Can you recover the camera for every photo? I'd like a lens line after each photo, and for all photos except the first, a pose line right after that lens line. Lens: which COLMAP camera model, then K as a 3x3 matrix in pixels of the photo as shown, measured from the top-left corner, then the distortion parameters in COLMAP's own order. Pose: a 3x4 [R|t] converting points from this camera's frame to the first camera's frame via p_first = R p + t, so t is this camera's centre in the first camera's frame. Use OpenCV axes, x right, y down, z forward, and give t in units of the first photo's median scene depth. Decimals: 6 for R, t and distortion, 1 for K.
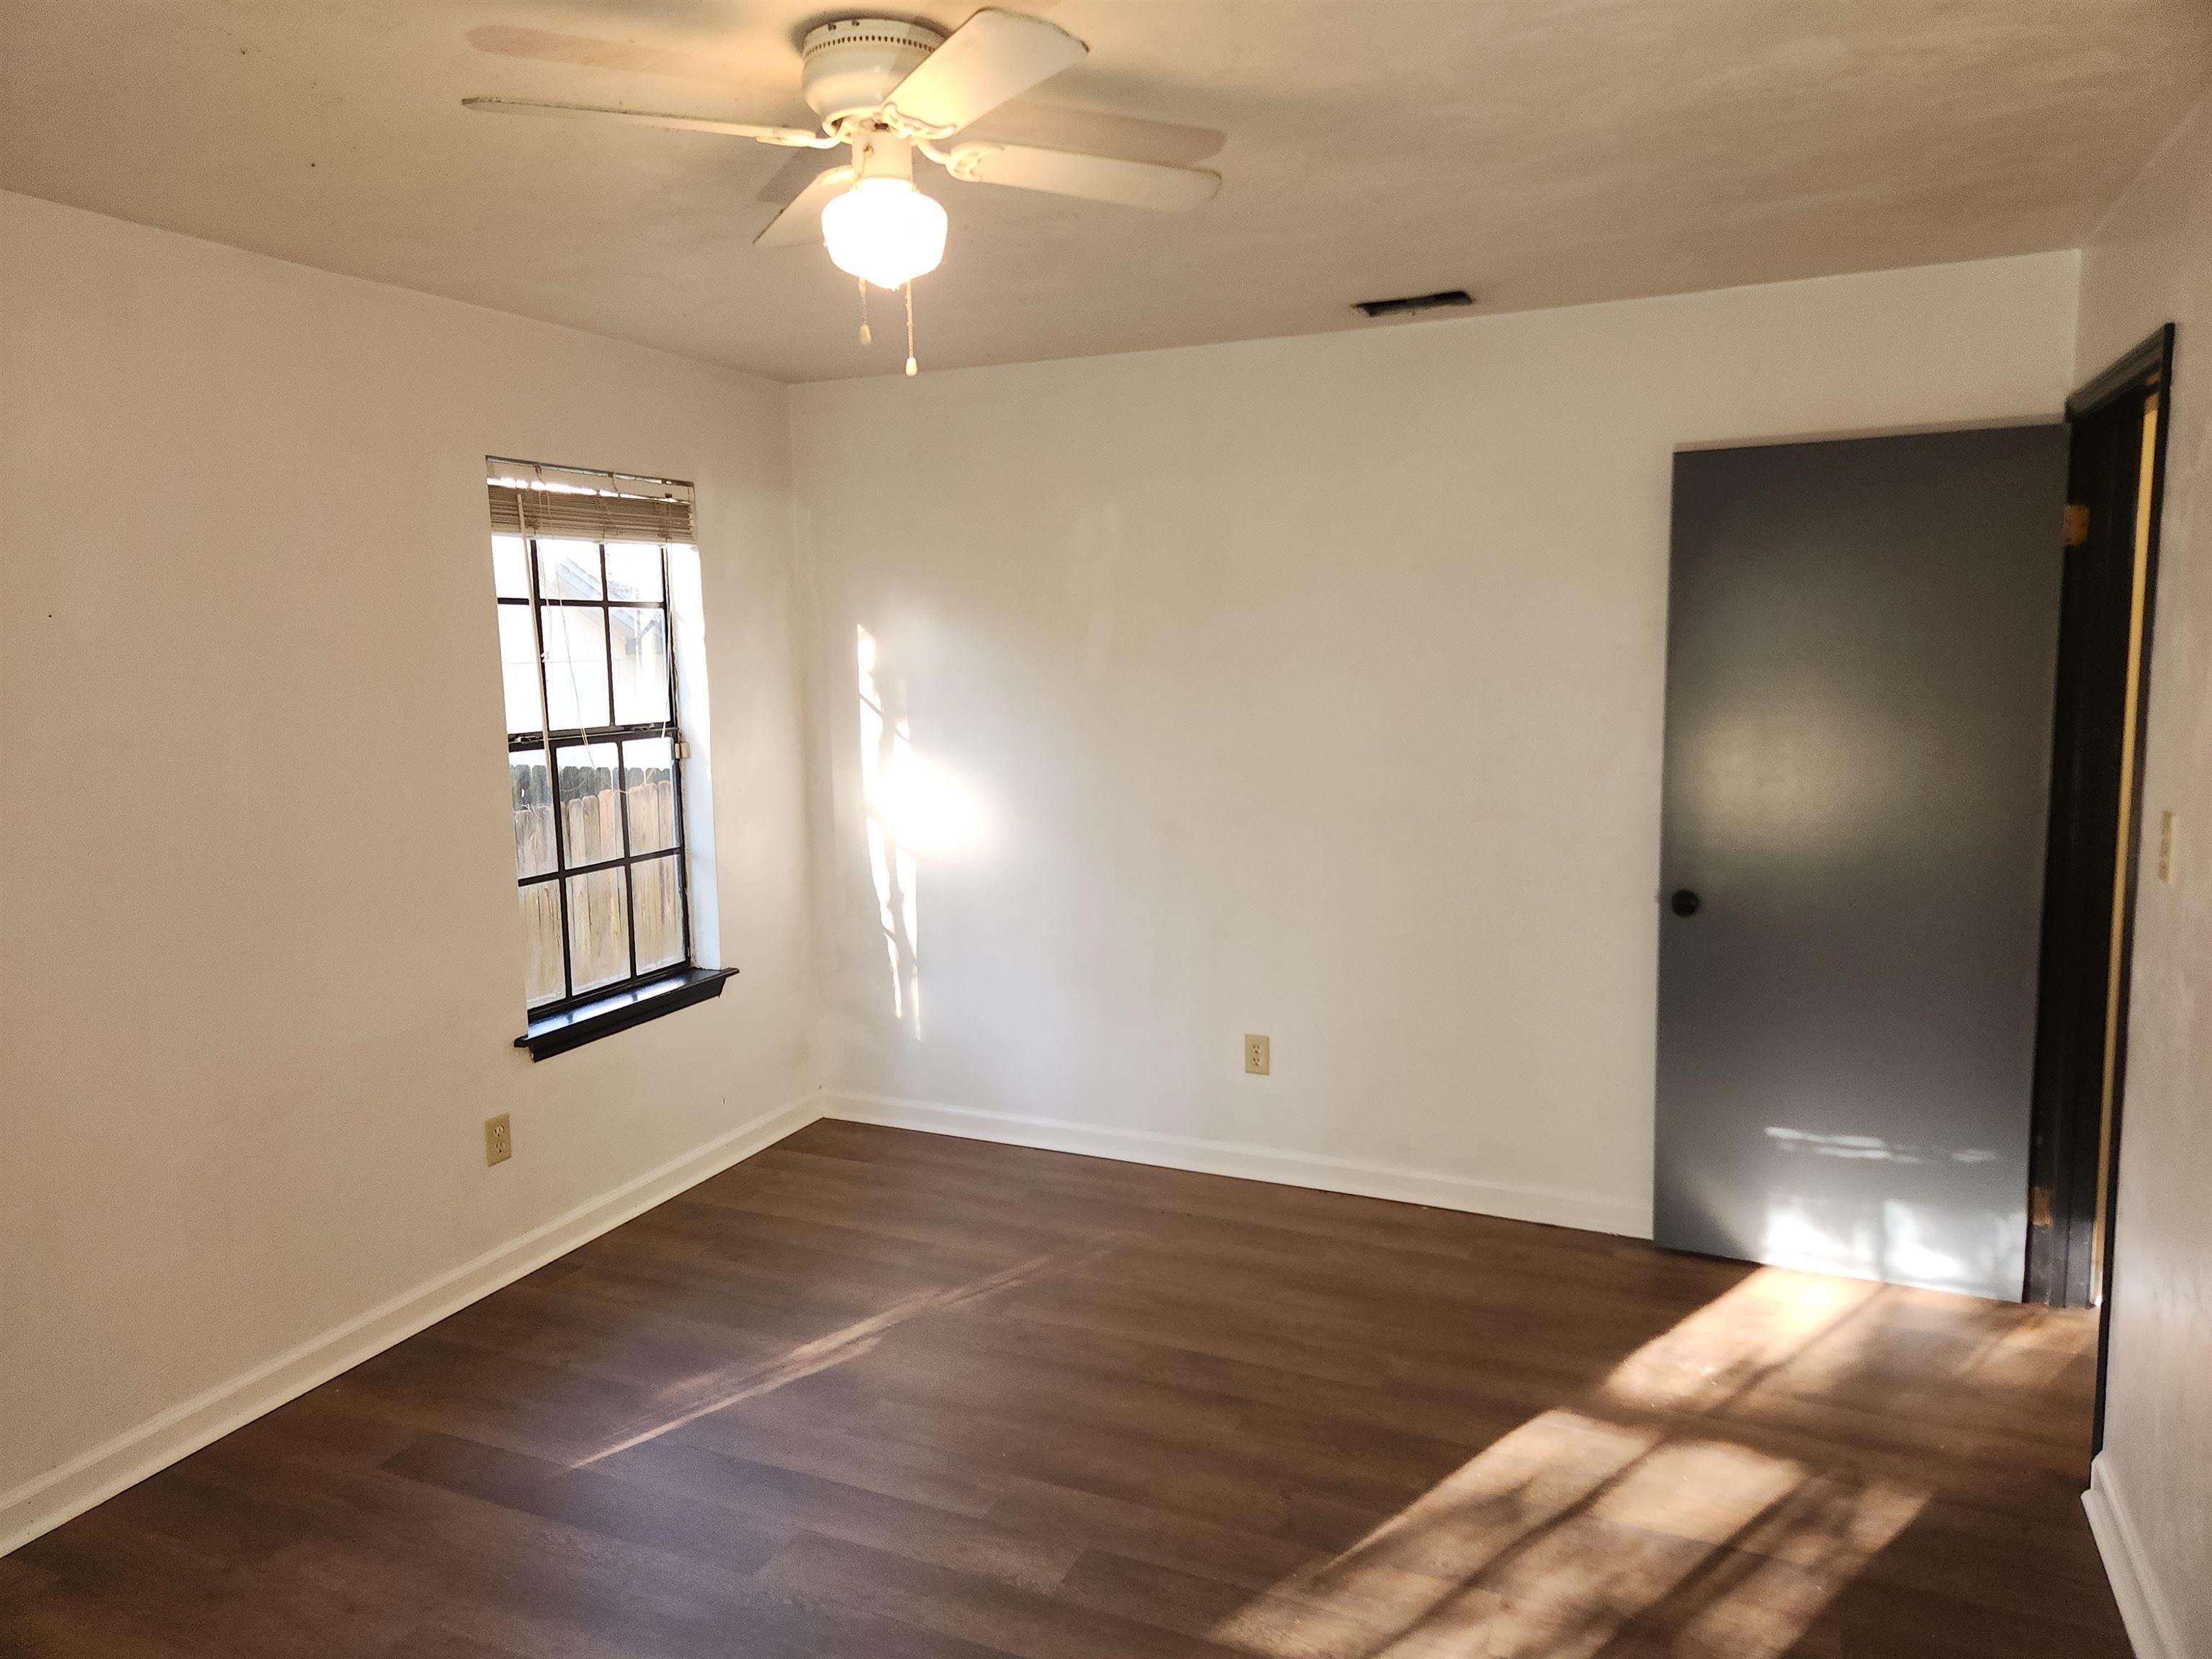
lens RADIAL K [[1465.6, 0, 1090.2], [0, 1465.6, 830.7], [0, 0, 1]] dist [0.021244, -0.003346]
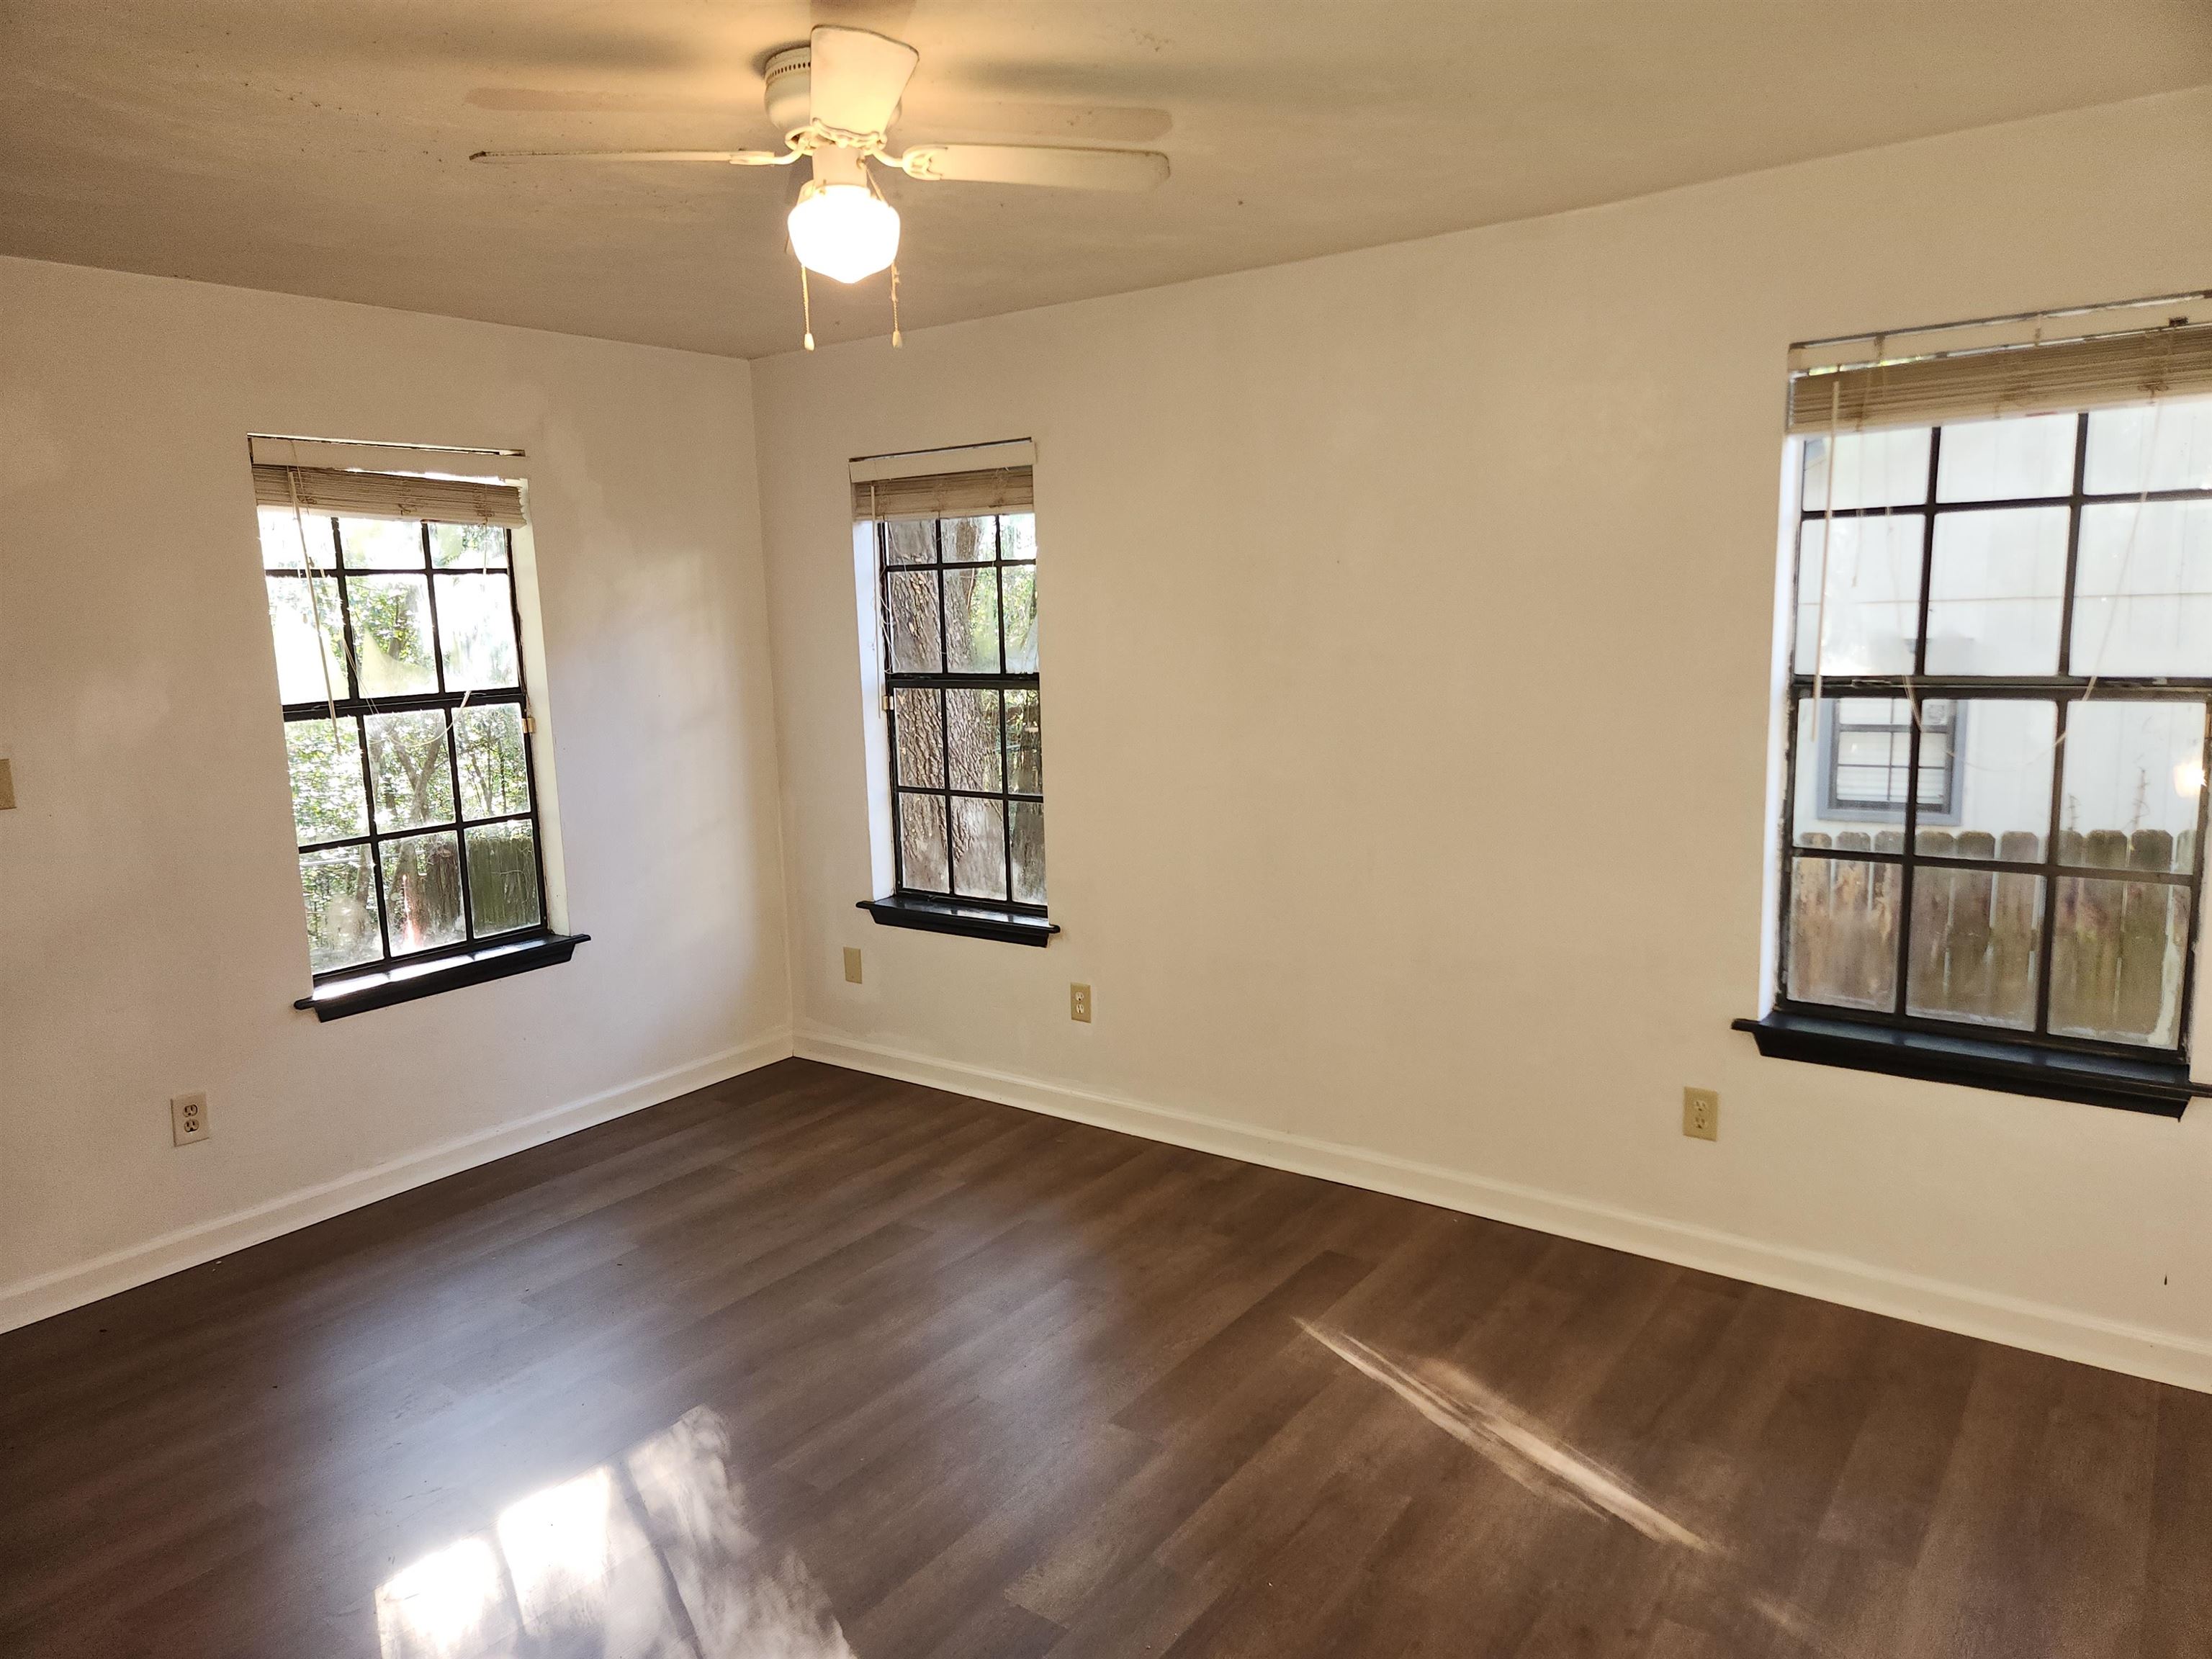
lens RADIAL K [[1465.6, 0, 1090.2], [0, 1465.6, 830.7], [0, 0, 1]] dist [0.021244, -0.003346]
pose [[-0.223977, 0.177263, -0.958338, 0.576366], [-0.095094, 0.974653, 0.202505, -0.120957], [0.969944, 0.136489, -0.201444, 0.860596]]
